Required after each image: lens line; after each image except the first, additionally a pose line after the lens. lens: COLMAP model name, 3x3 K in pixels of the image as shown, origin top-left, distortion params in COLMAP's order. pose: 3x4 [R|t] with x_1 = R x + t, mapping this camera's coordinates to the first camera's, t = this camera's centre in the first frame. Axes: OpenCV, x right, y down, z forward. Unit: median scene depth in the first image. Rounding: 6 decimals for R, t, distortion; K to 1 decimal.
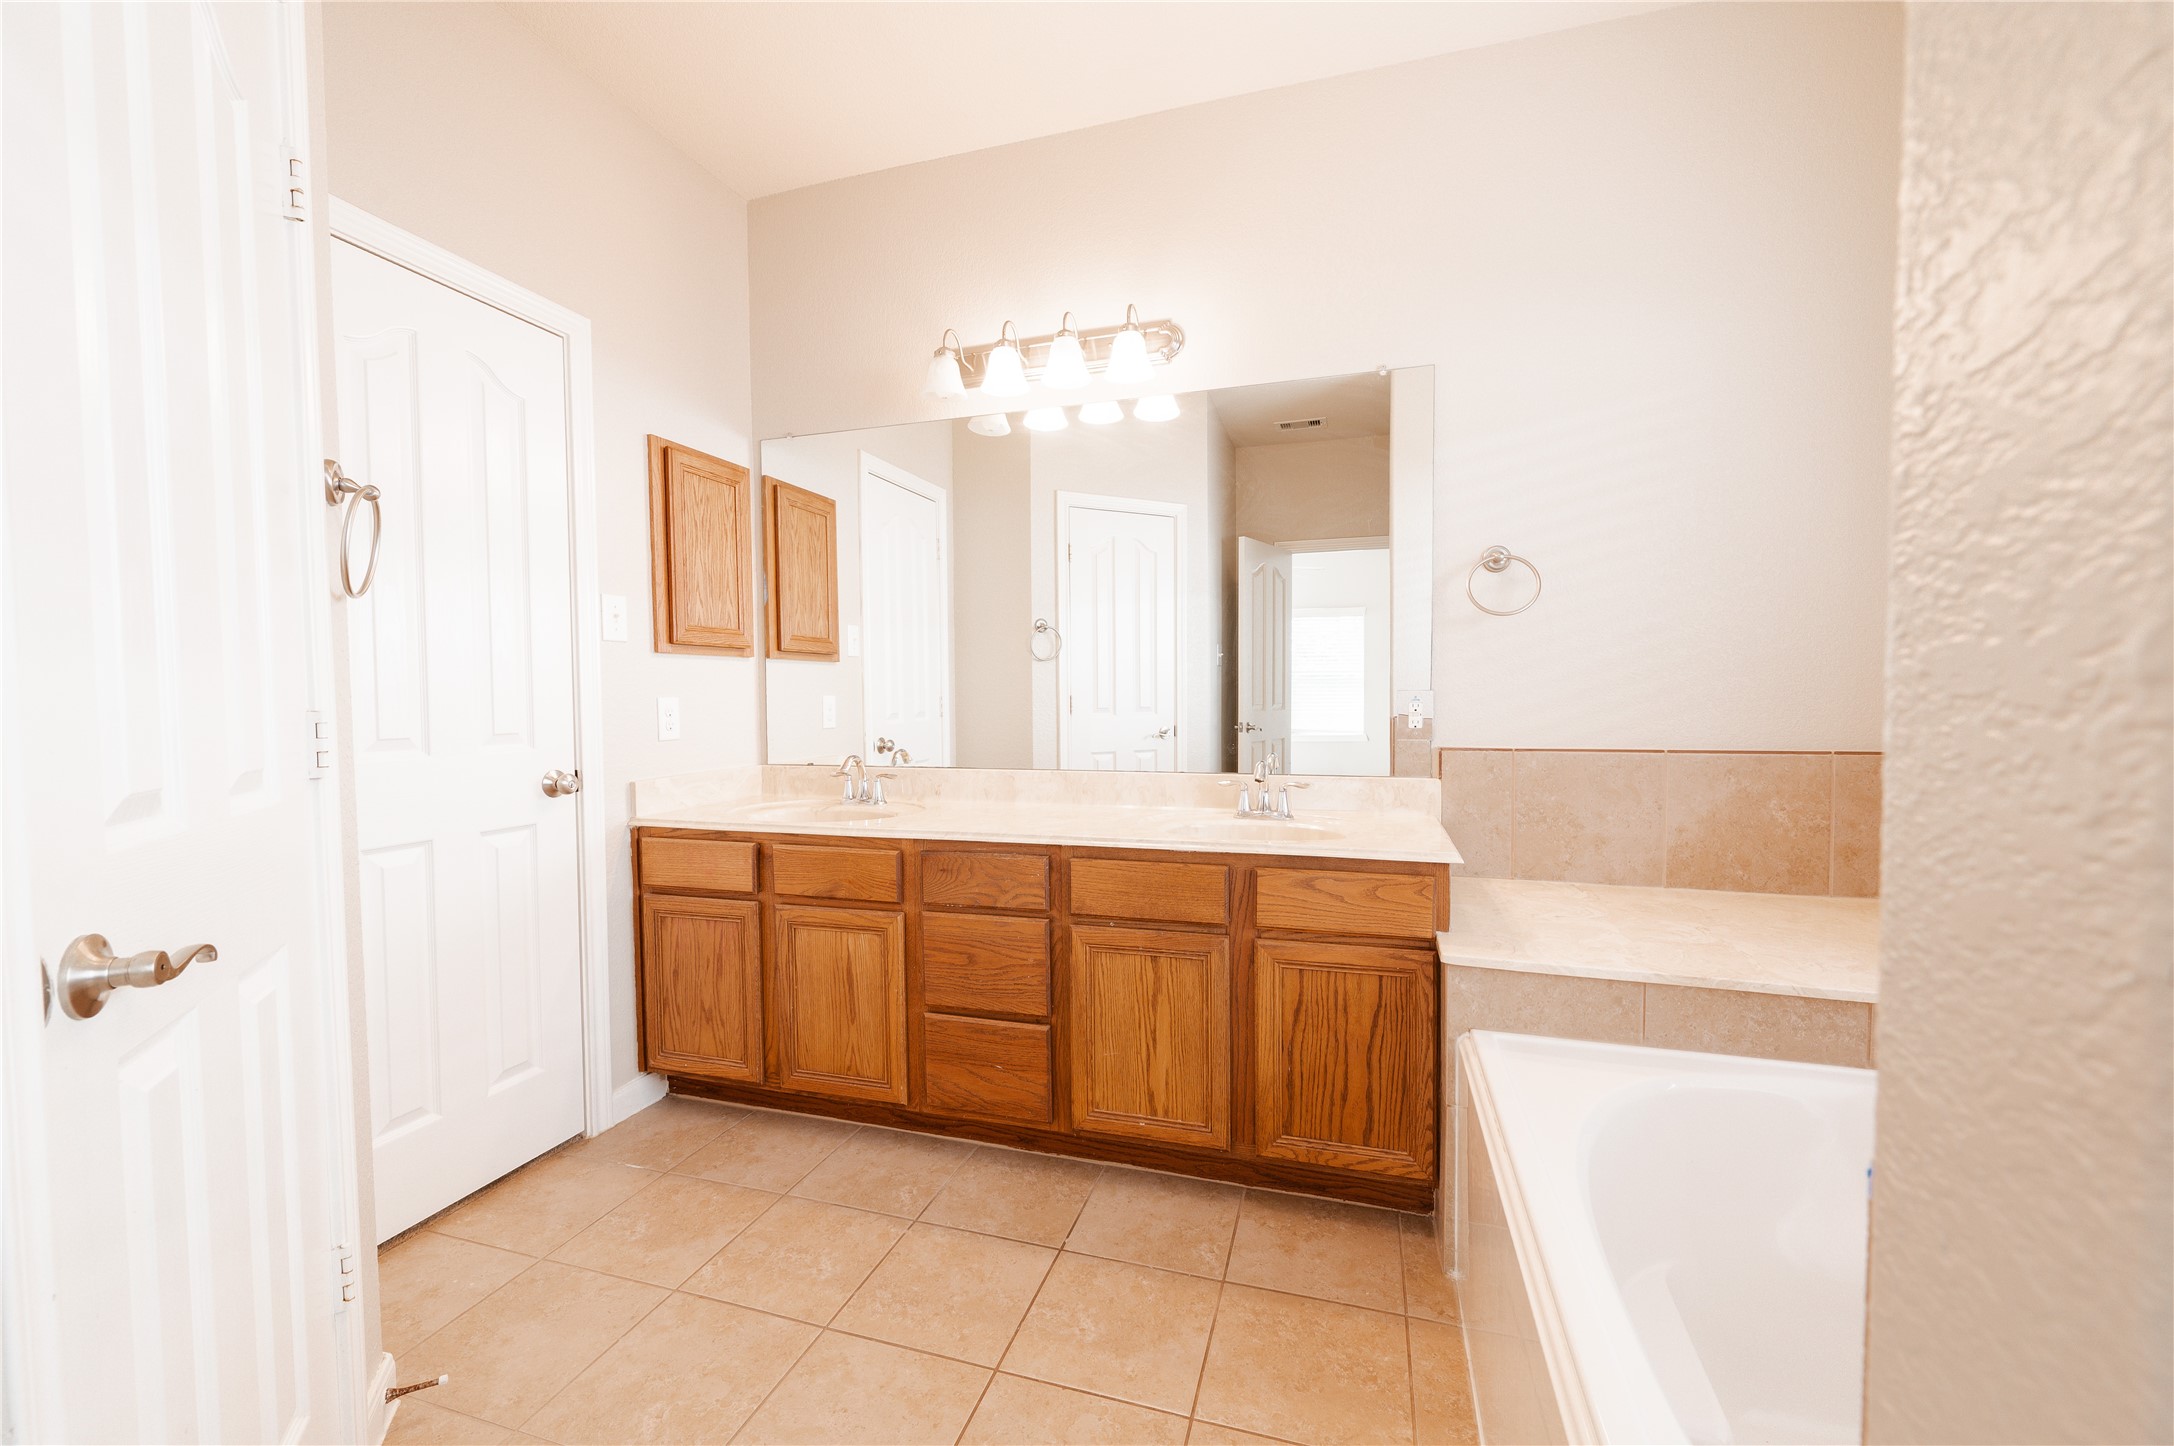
lens RADIAL K [[858.5, 0, 1087.5], [0, 858.5, 722.0], [0, 0, 1]] dist [-0.002002, 0.000137]
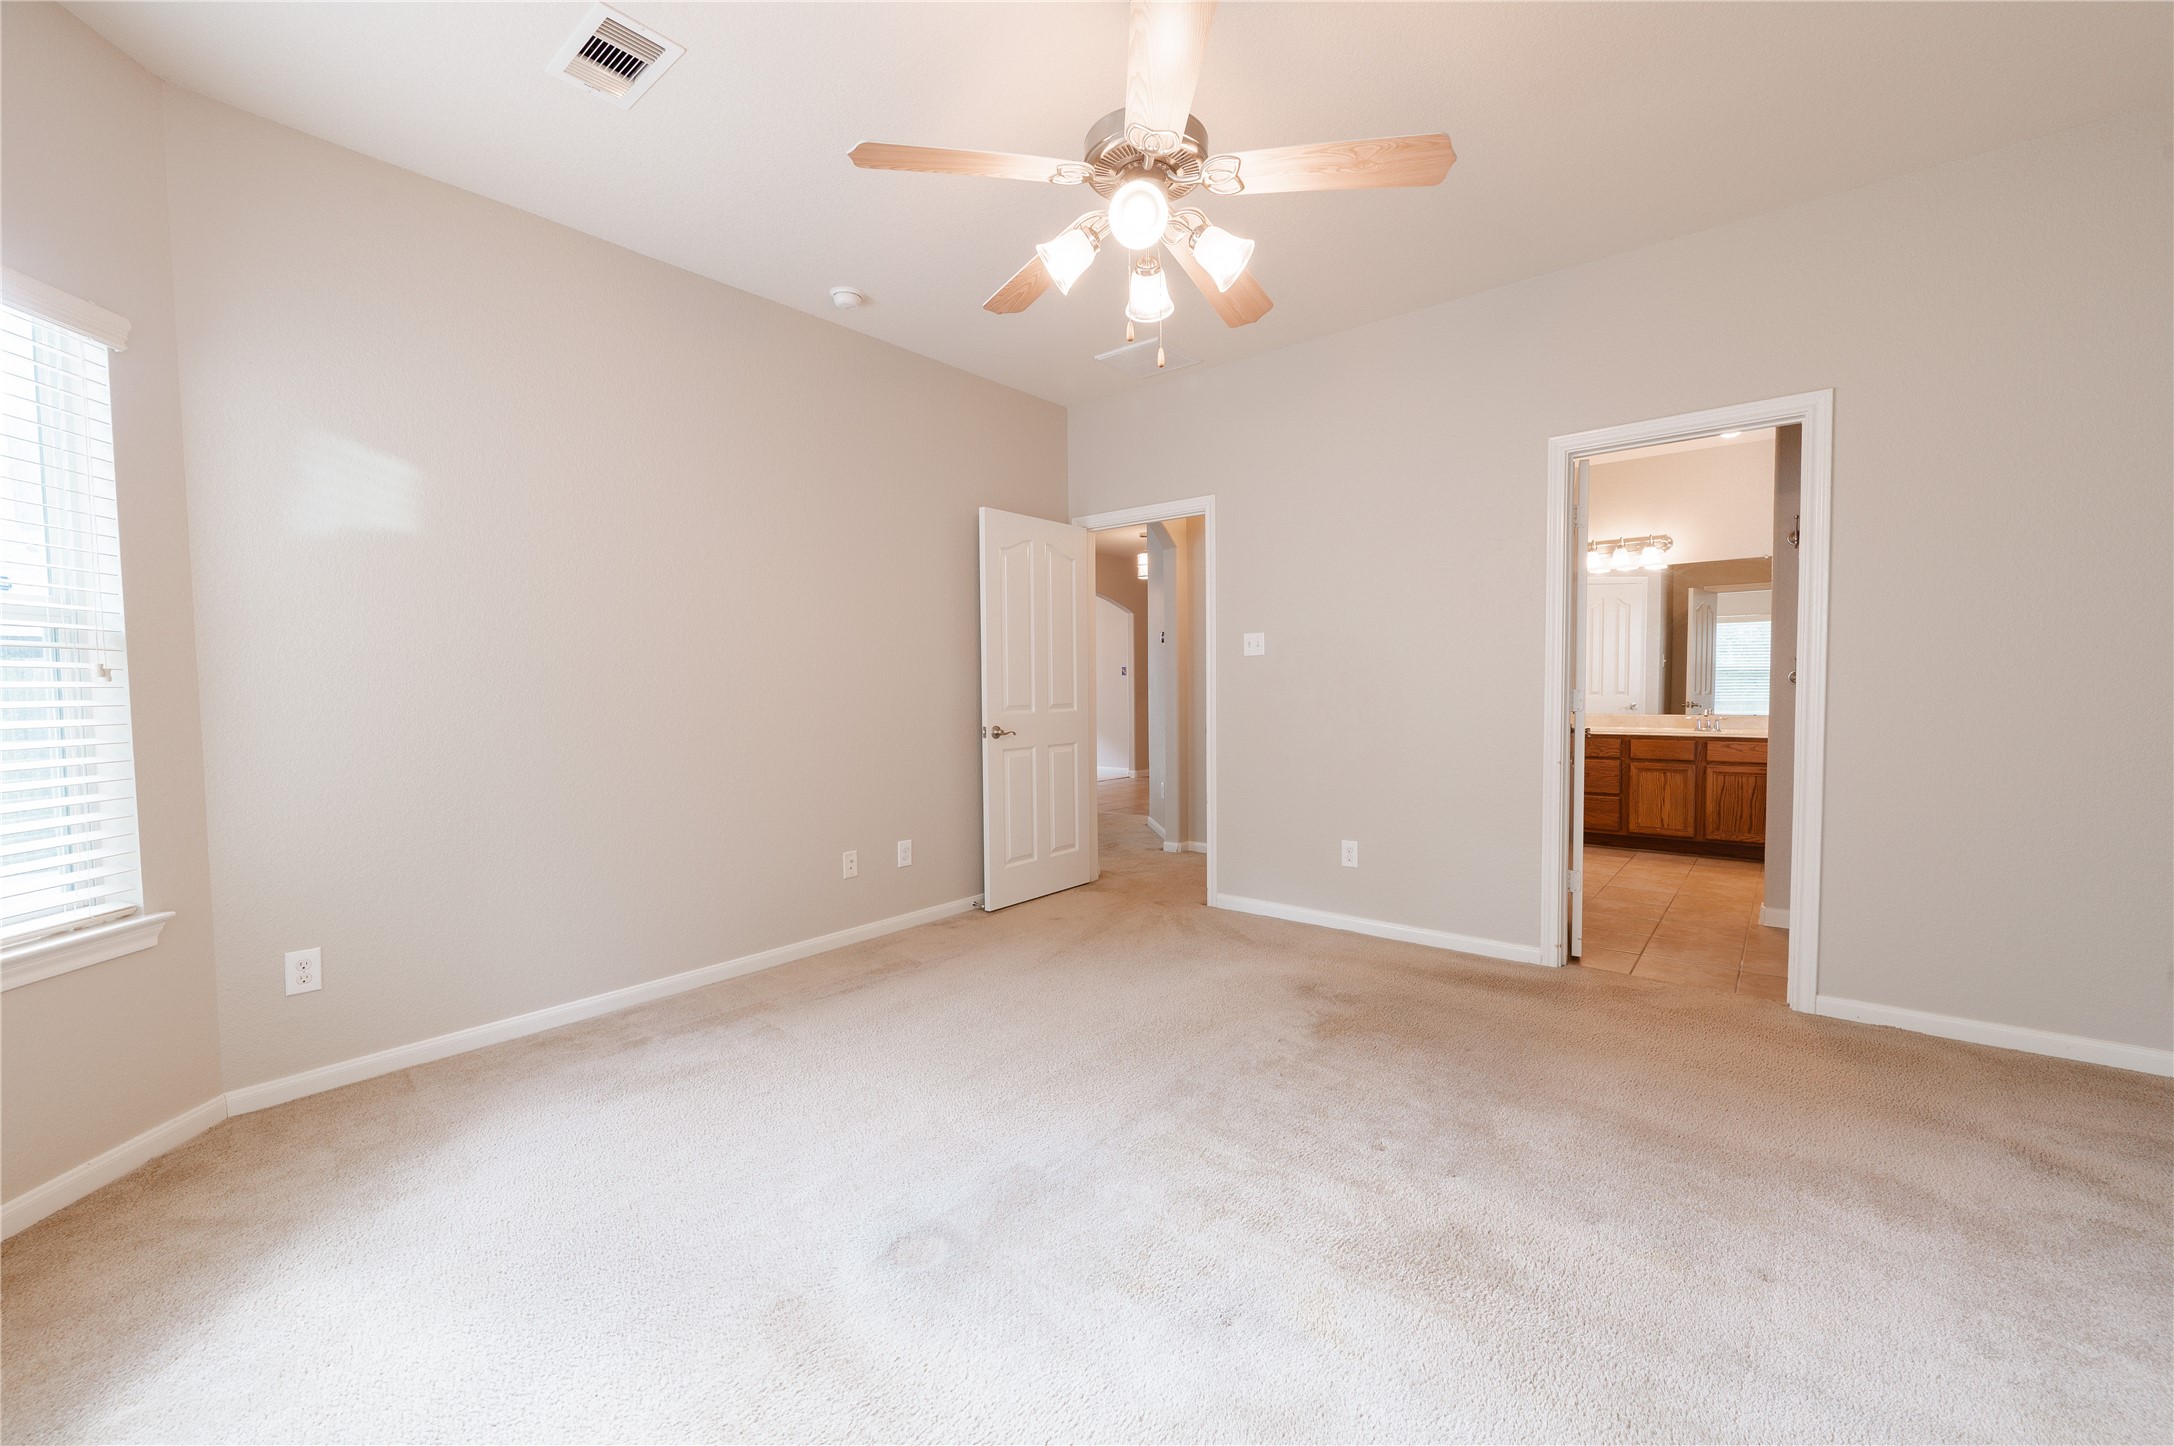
lens RADIAL K [[858.5, 0, 1093.2], [0, 858.5, 720.9], [0, 0, 1]] dist [-0.002002, 0.000137]
pose [[0.926853, 0.014865, -0.375129, -0.647566], [-0.011699, 0.999874, 0.010715, 0.090328], [0.375241, -0.005543, 0.926911, -2.502390]]
